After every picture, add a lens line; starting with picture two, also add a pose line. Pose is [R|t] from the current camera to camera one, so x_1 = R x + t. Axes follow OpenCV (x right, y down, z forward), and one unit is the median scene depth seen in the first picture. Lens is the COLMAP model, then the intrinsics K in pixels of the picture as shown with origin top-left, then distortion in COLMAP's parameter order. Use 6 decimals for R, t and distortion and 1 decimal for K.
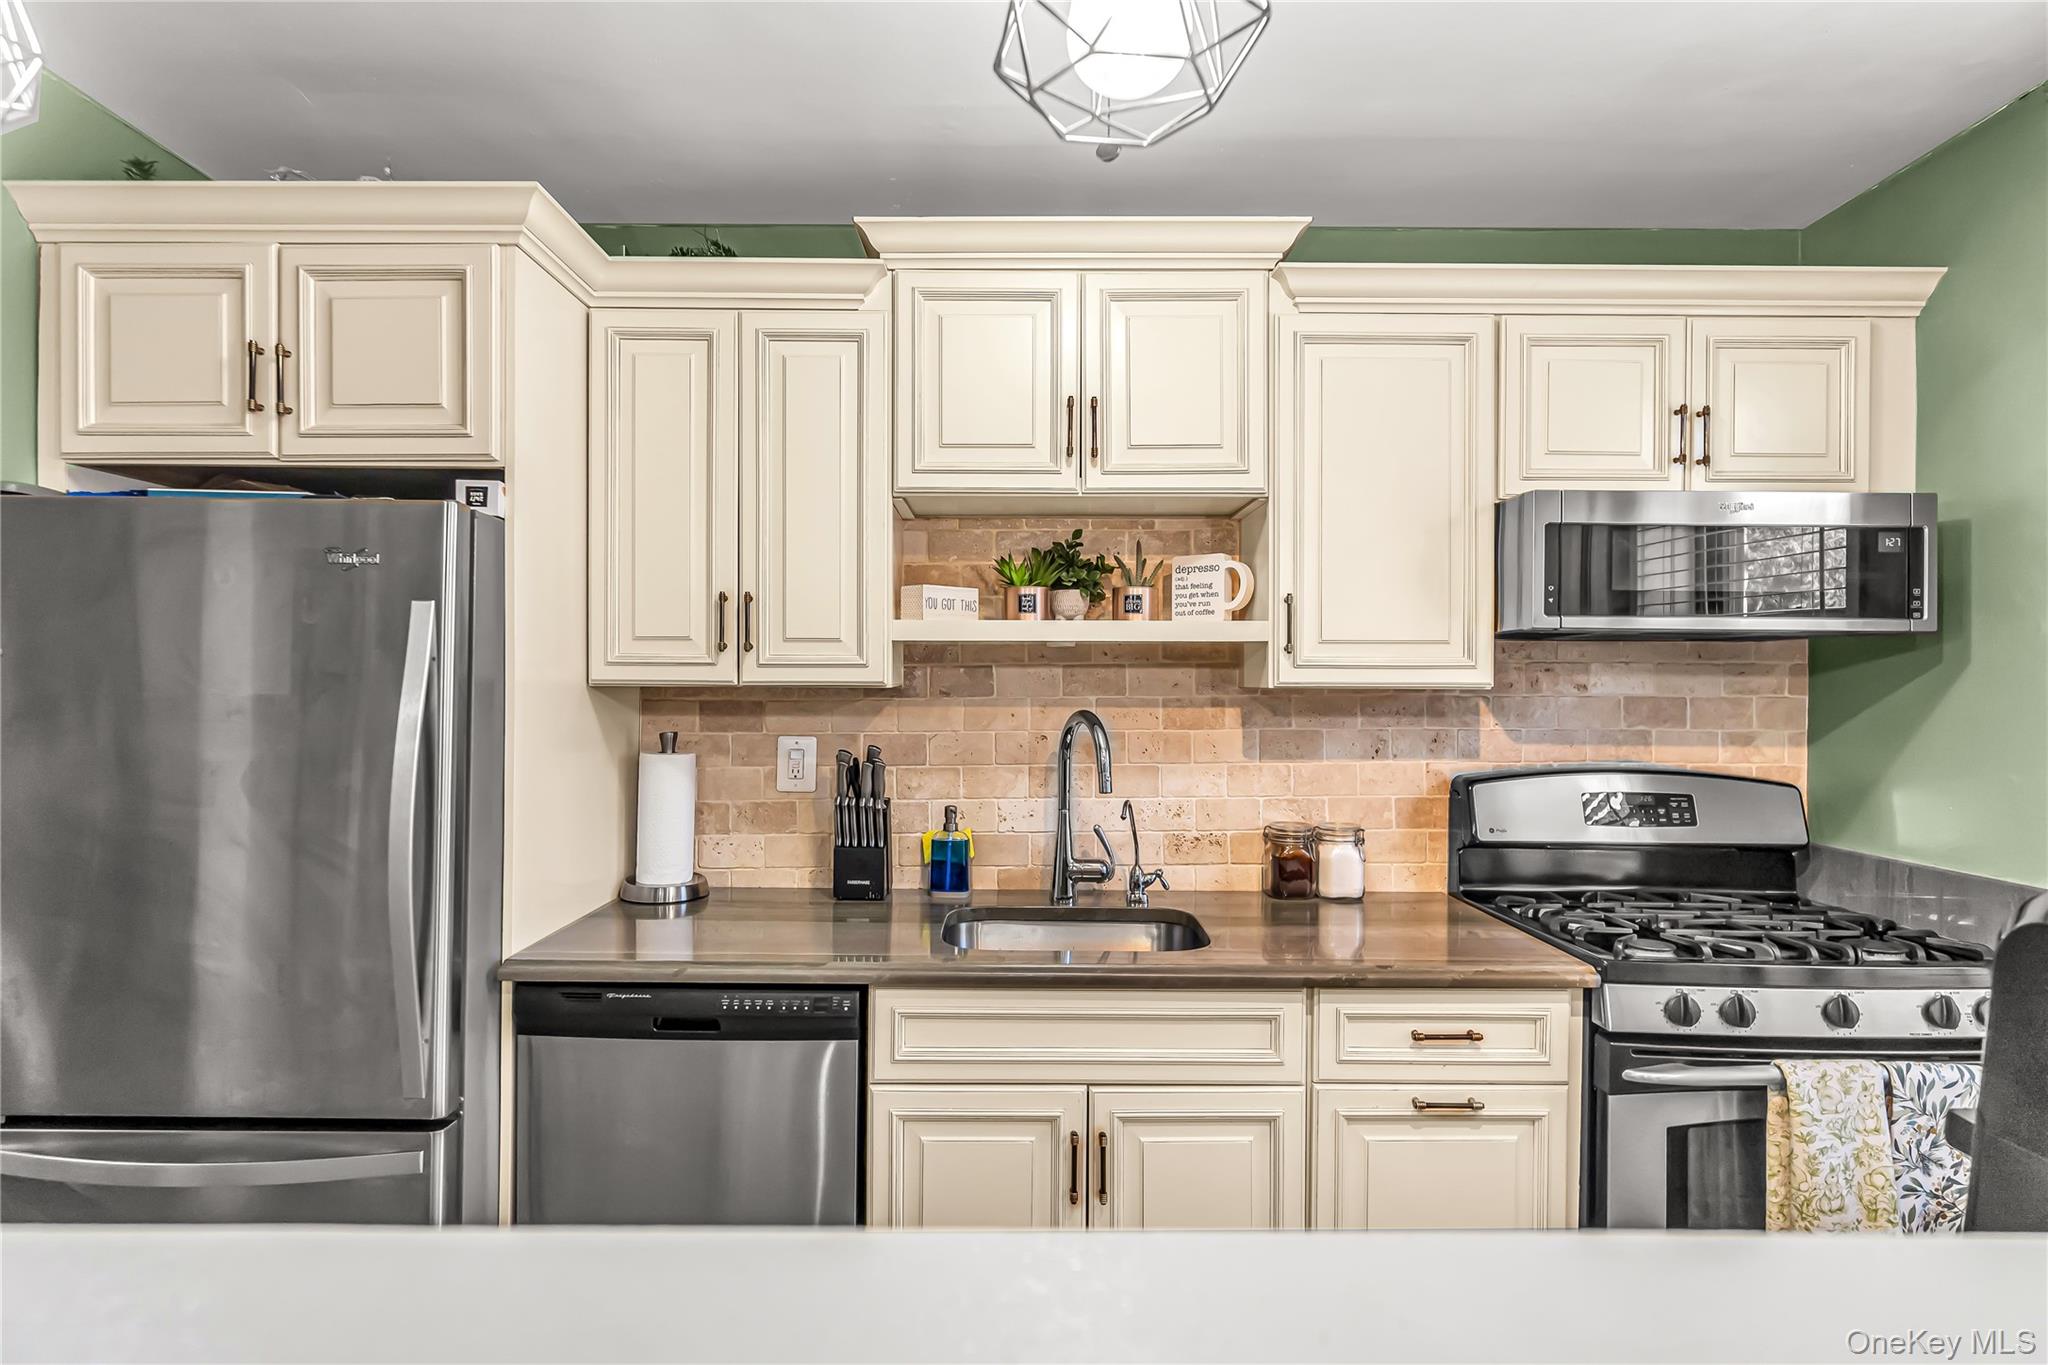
lens RADIAL K [[1079.4, 0, 1022.5], [0, 1079.4, 676.9], [0, 0, 1]] dist [0.003913, -0.001882]
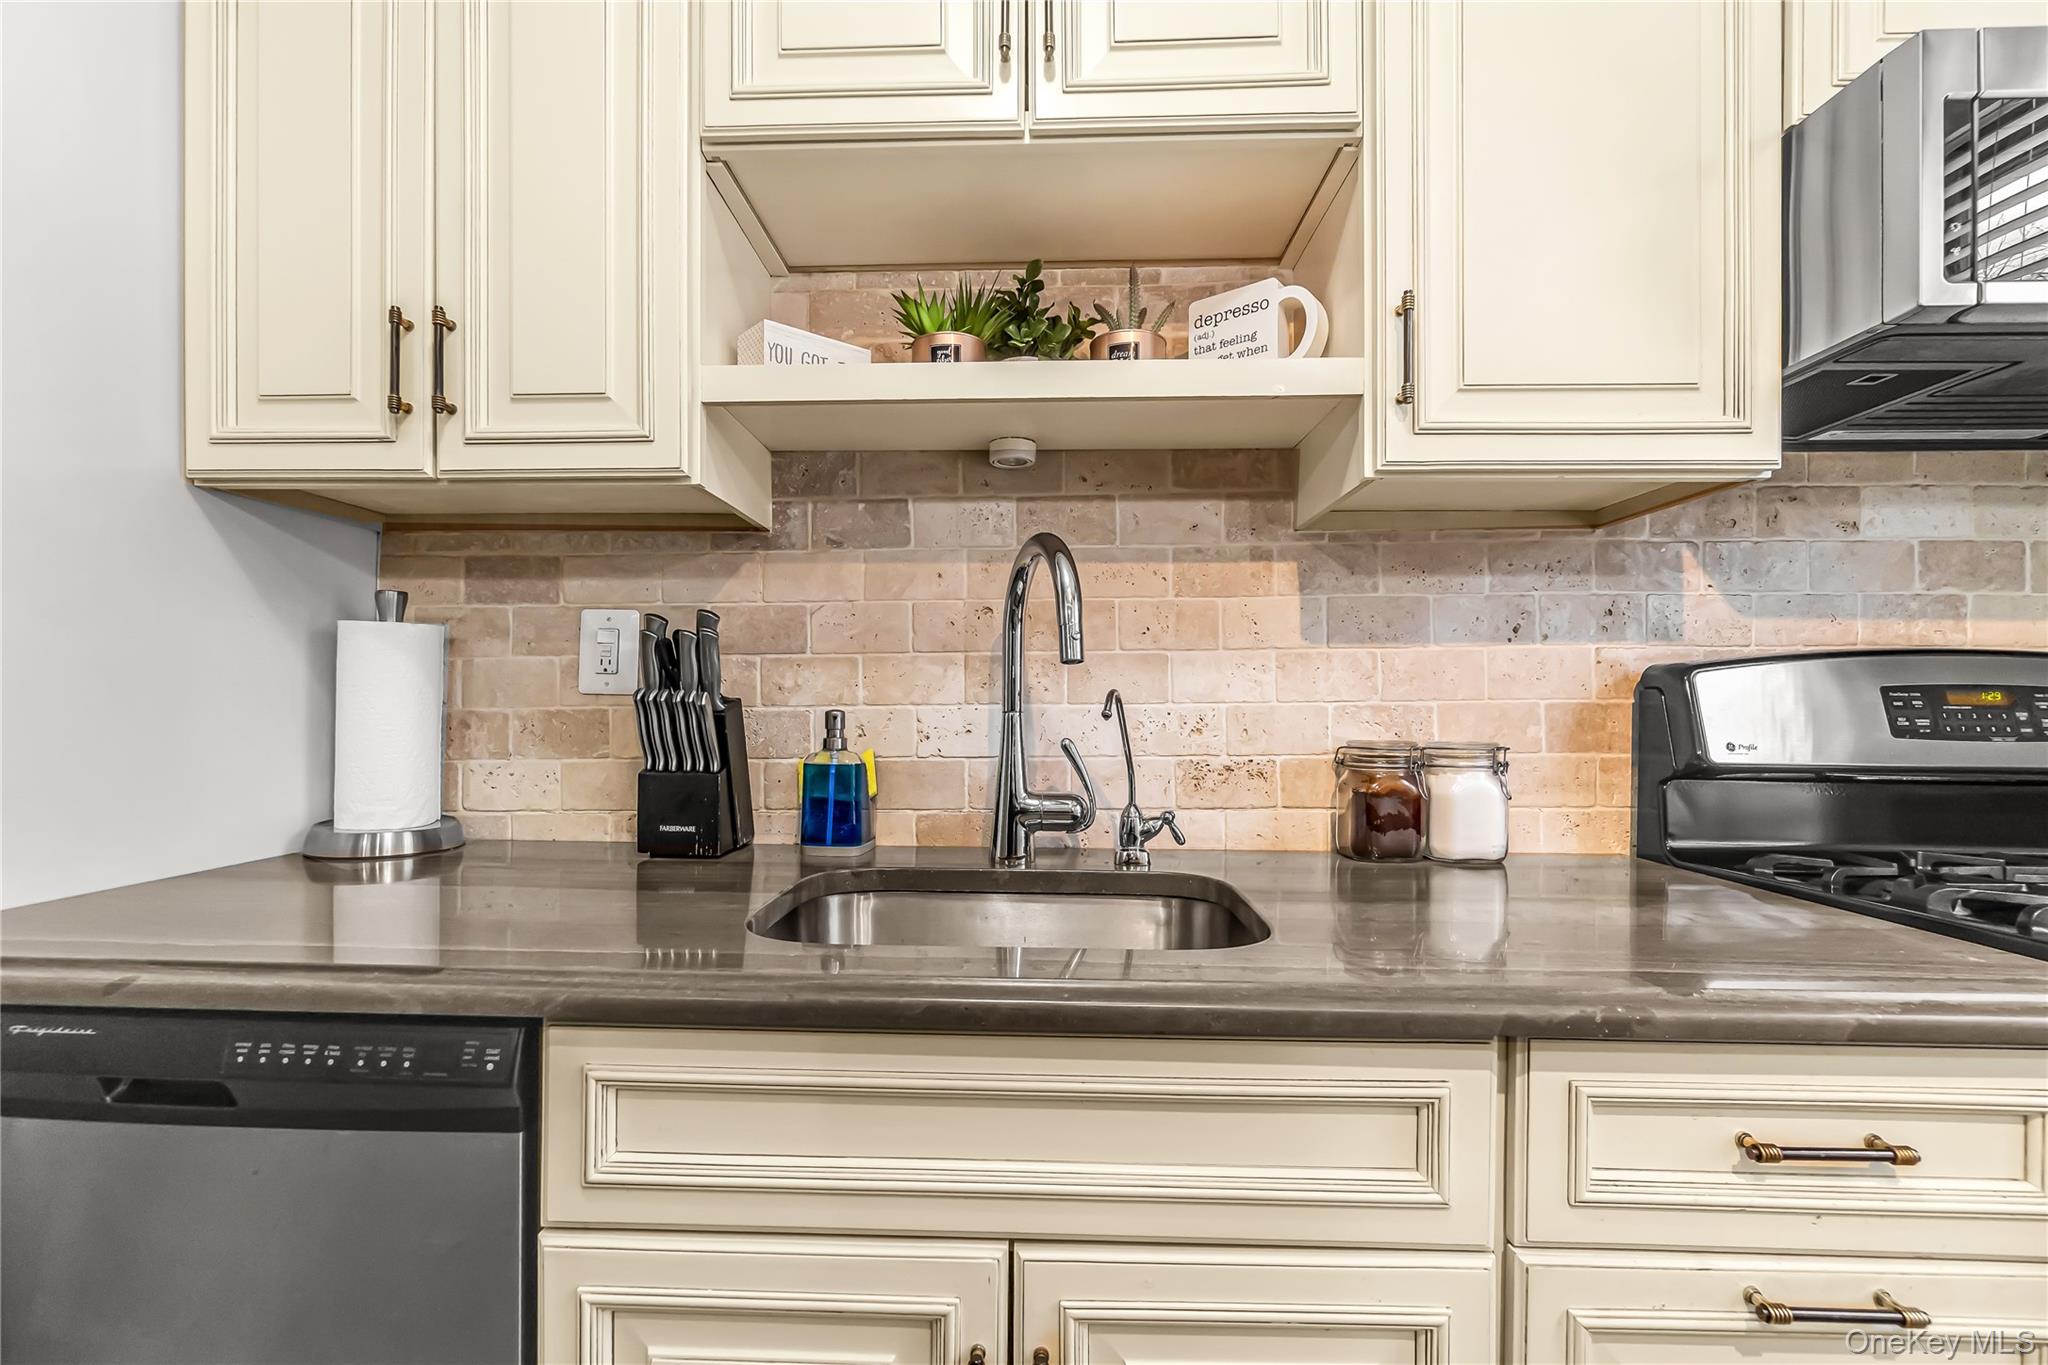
lens RADIAL K [[893.2, 0, 1015.4], [0, 893.2, 704.1], [0, 0, 1]] dist [-0.009516, 0.003335]
pose [[0.999044, -0.000822, -0.043718, 0.063026], [0.000657, 0.999993, -0.003792, 0.121026], [0.043721, 0.003760, 0.999037, 0.497189]]
